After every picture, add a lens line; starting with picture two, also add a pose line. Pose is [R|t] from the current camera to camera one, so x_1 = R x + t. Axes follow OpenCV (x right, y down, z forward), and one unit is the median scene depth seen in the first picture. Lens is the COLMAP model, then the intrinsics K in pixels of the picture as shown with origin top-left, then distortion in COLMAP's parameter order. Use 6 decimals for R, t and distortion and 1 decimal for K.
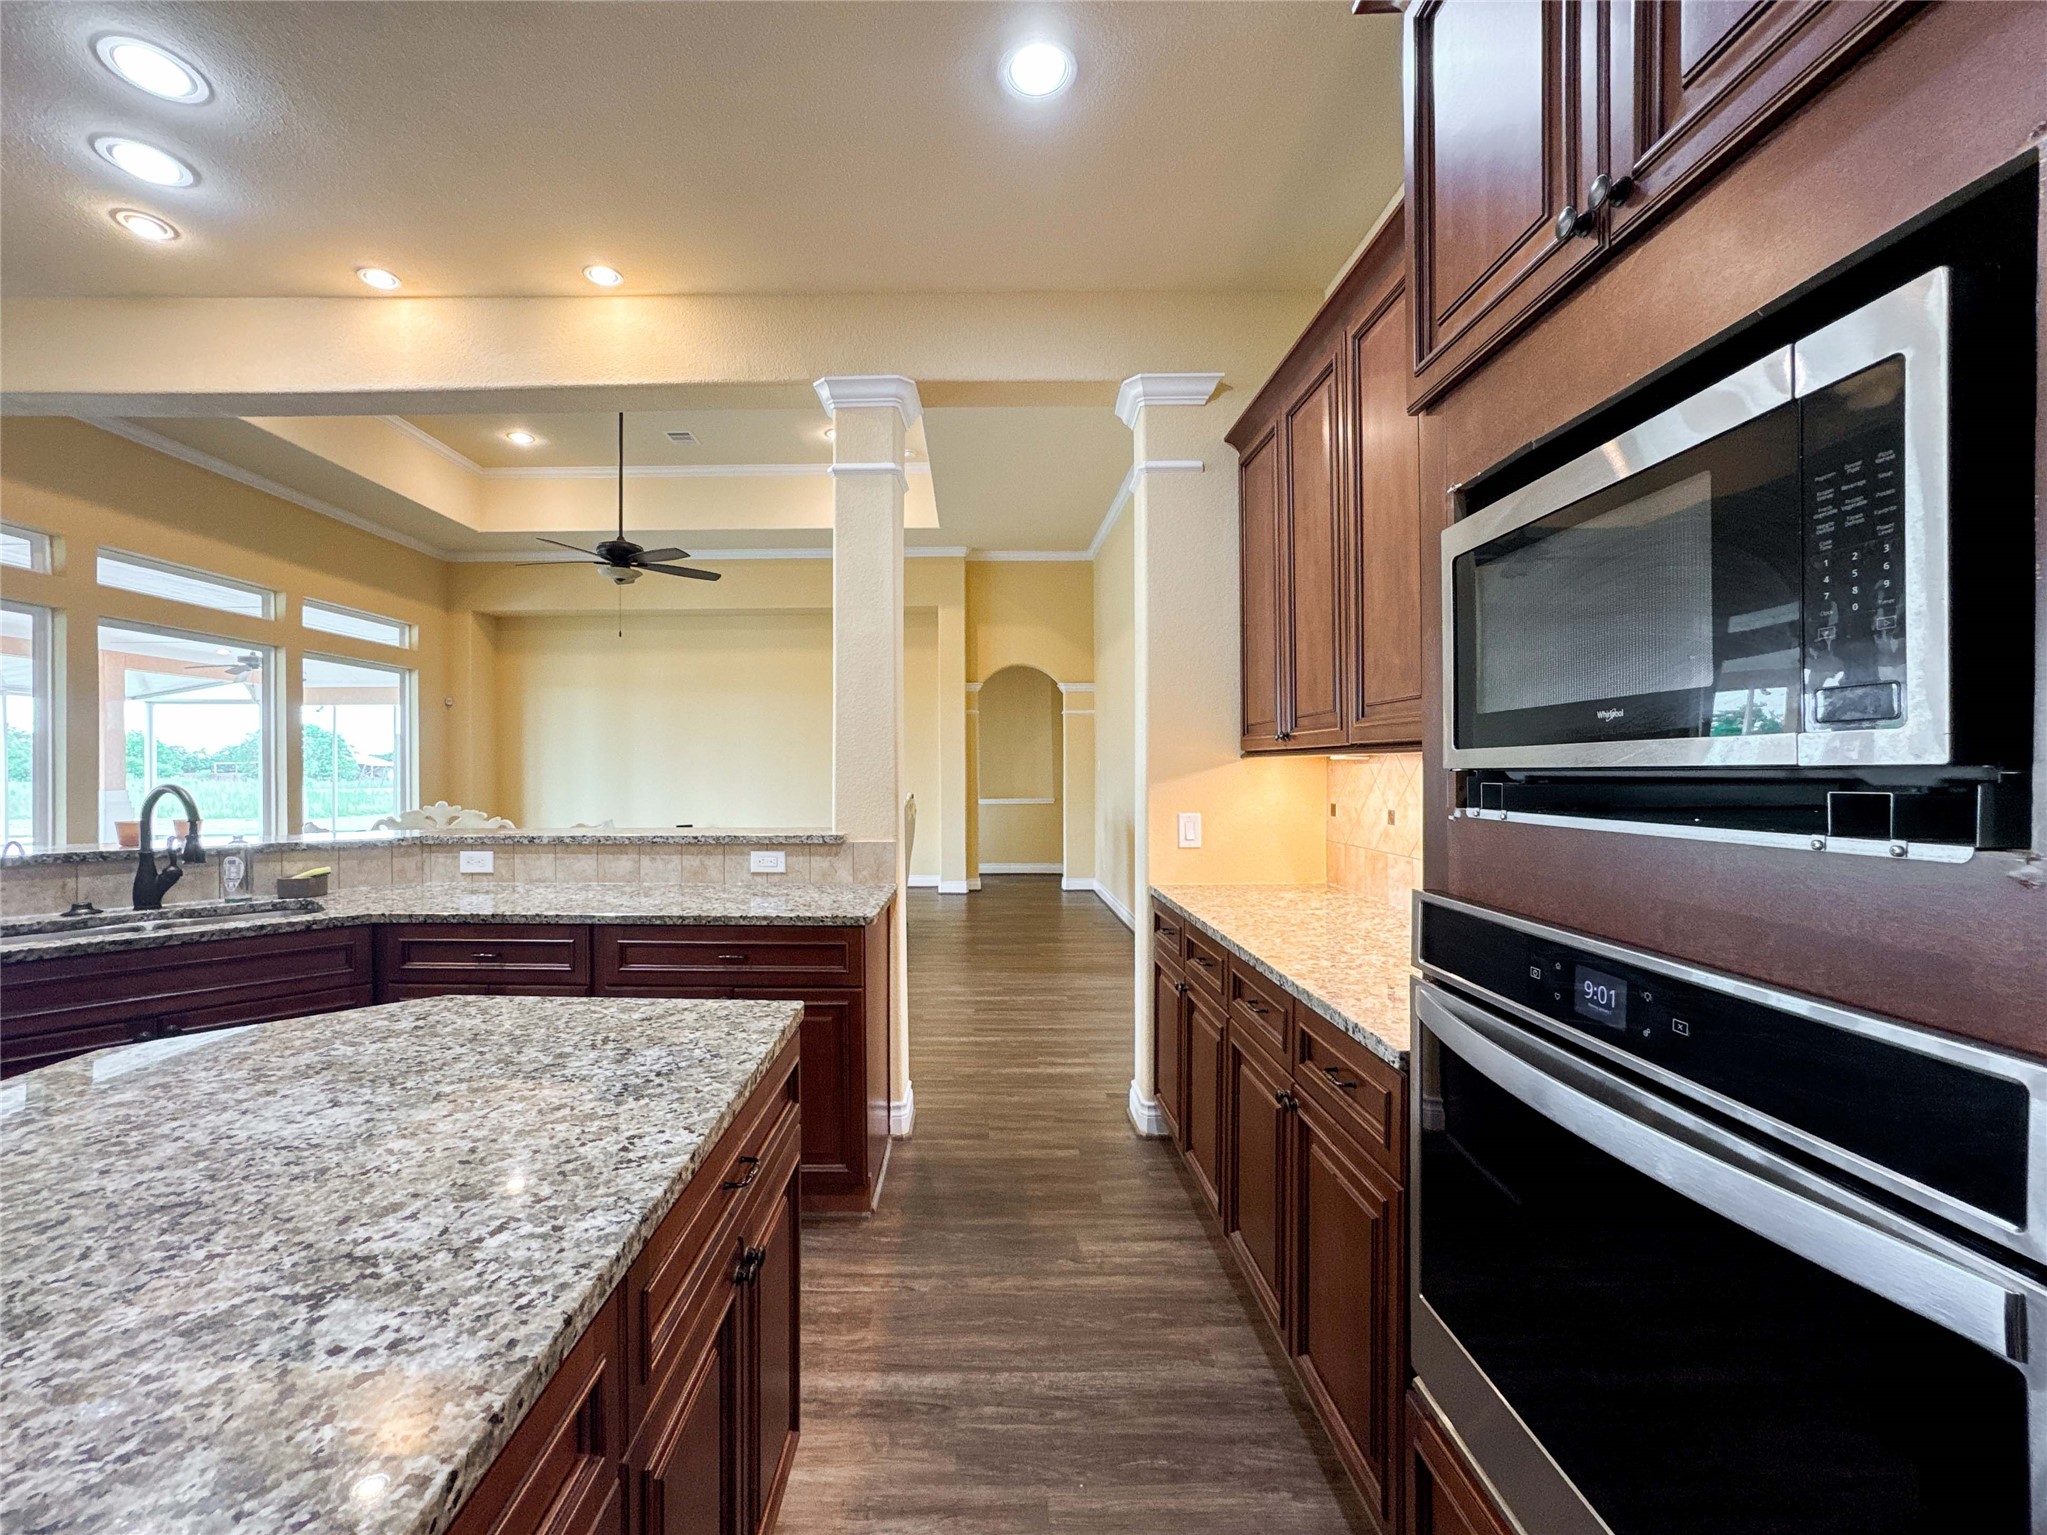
lens RADIAL K [[837.9, 0, 1102.0], [0, 837.9, 774.9], [0, 0, 1]] dist [-0.031439, 0.013640]
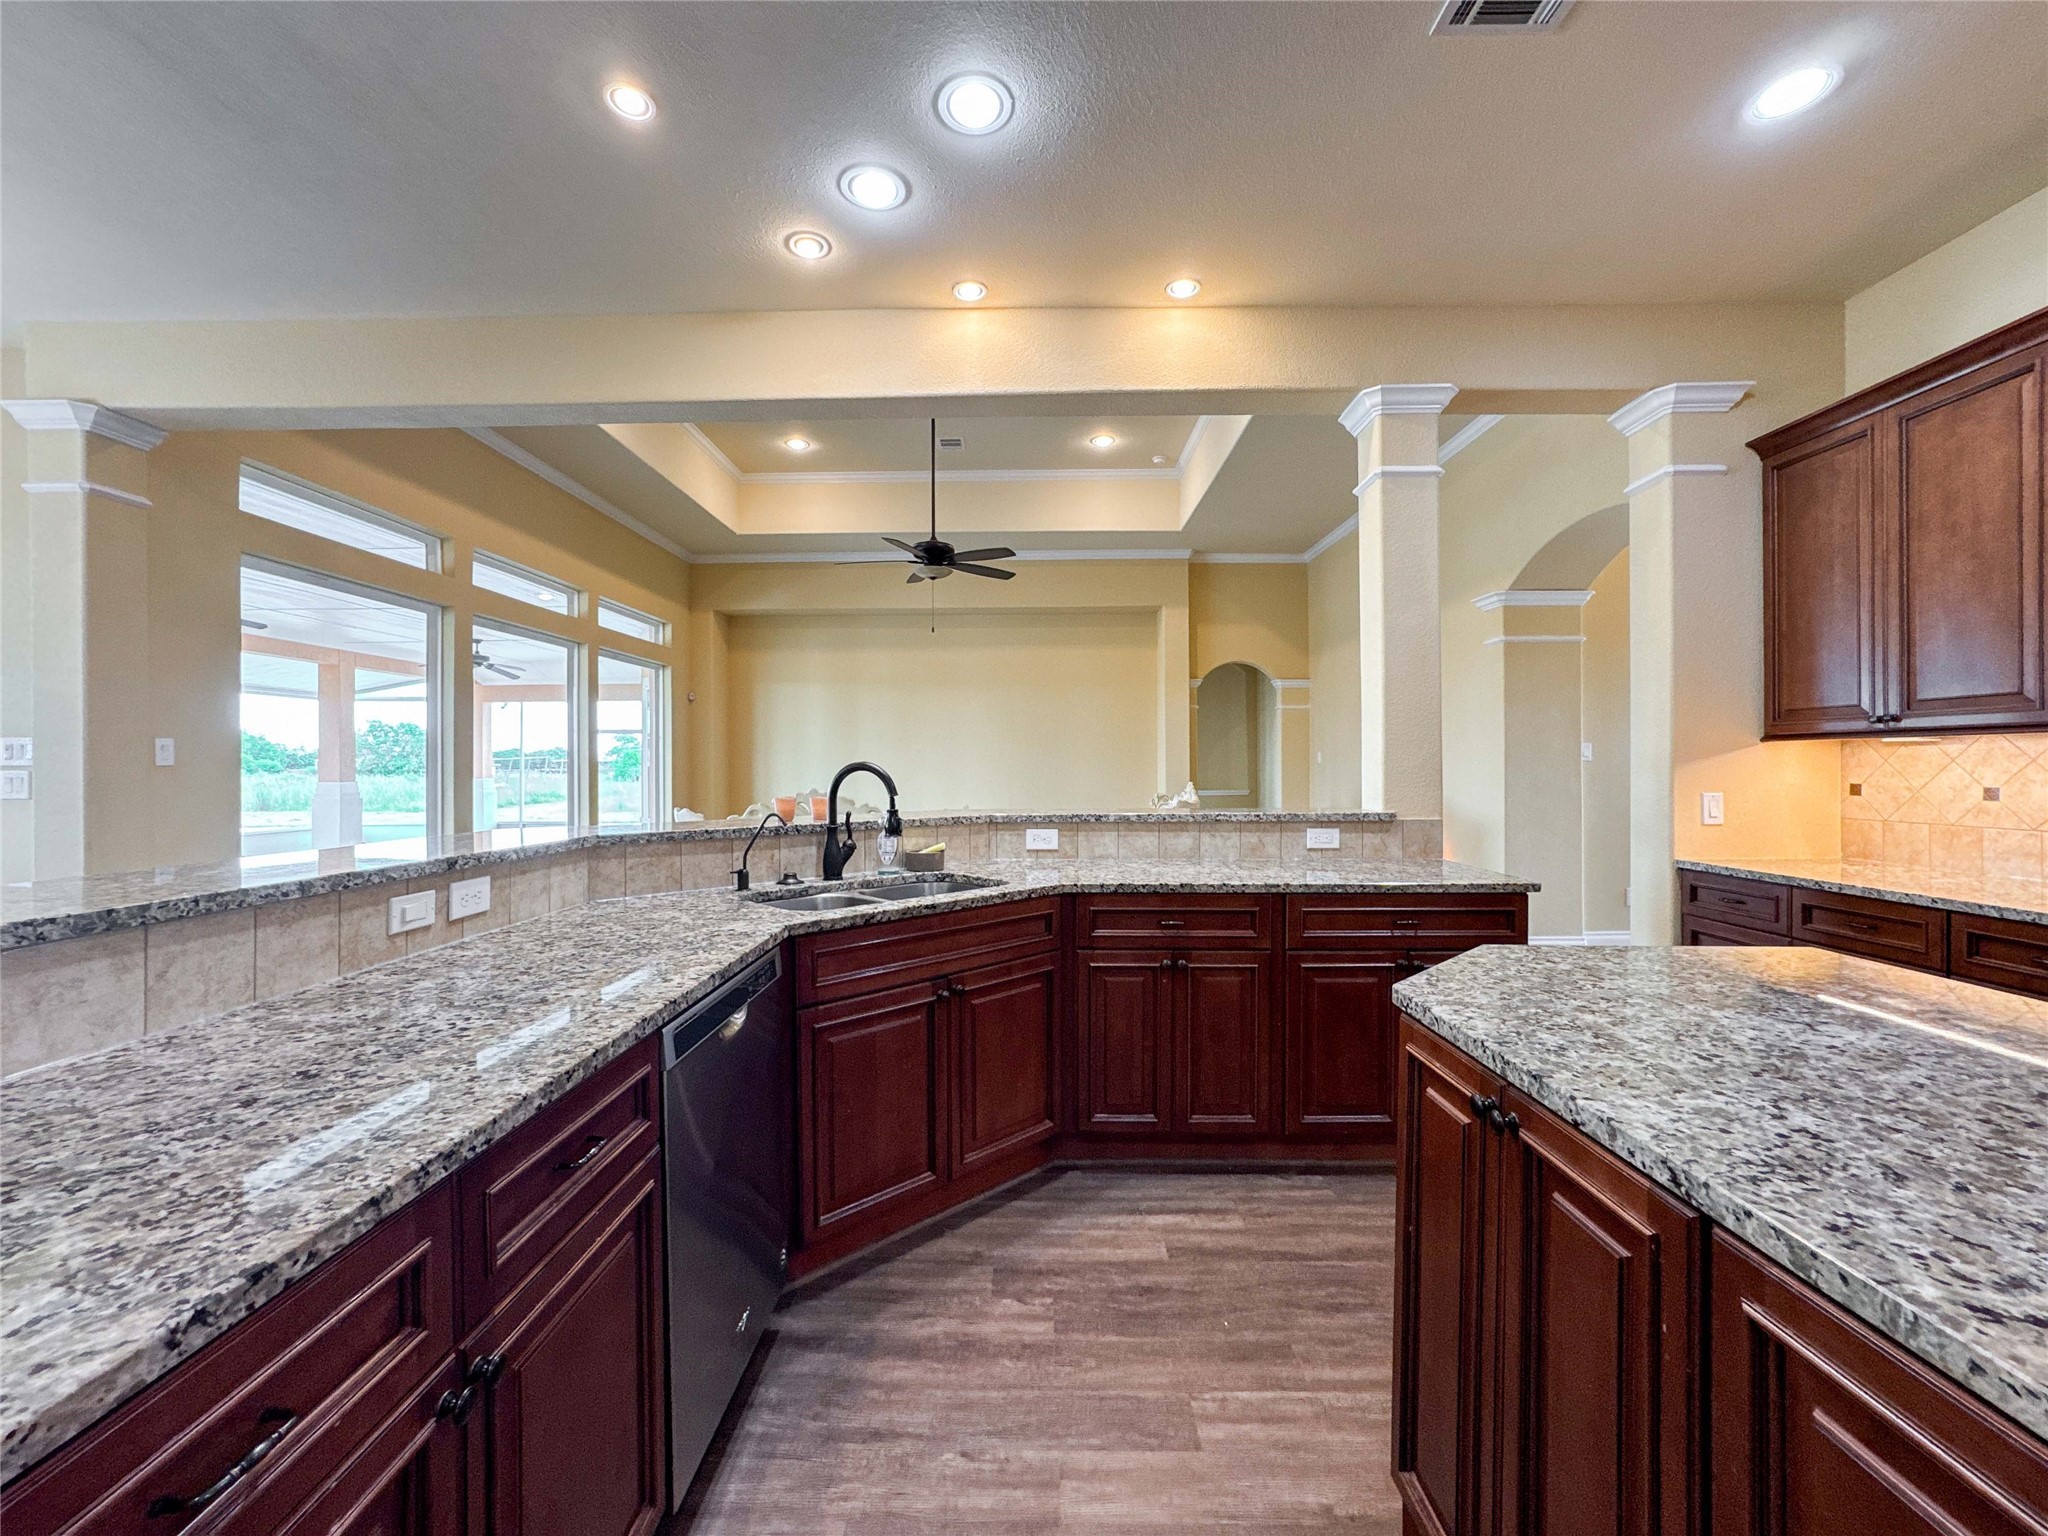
lens RADIAL K [[838.3, 0, 1020.9], [0, 838.3, 772.0], [0, 0, 1]] dist [-0.031439, 0.013640]
pose [[0.999916, 0.000060, -0.012956, -0.715669], [-0.000198, 0.999943, -0.010704, 0.028566], [0.012955, 0.010706, 0.999859, -0.063243]]
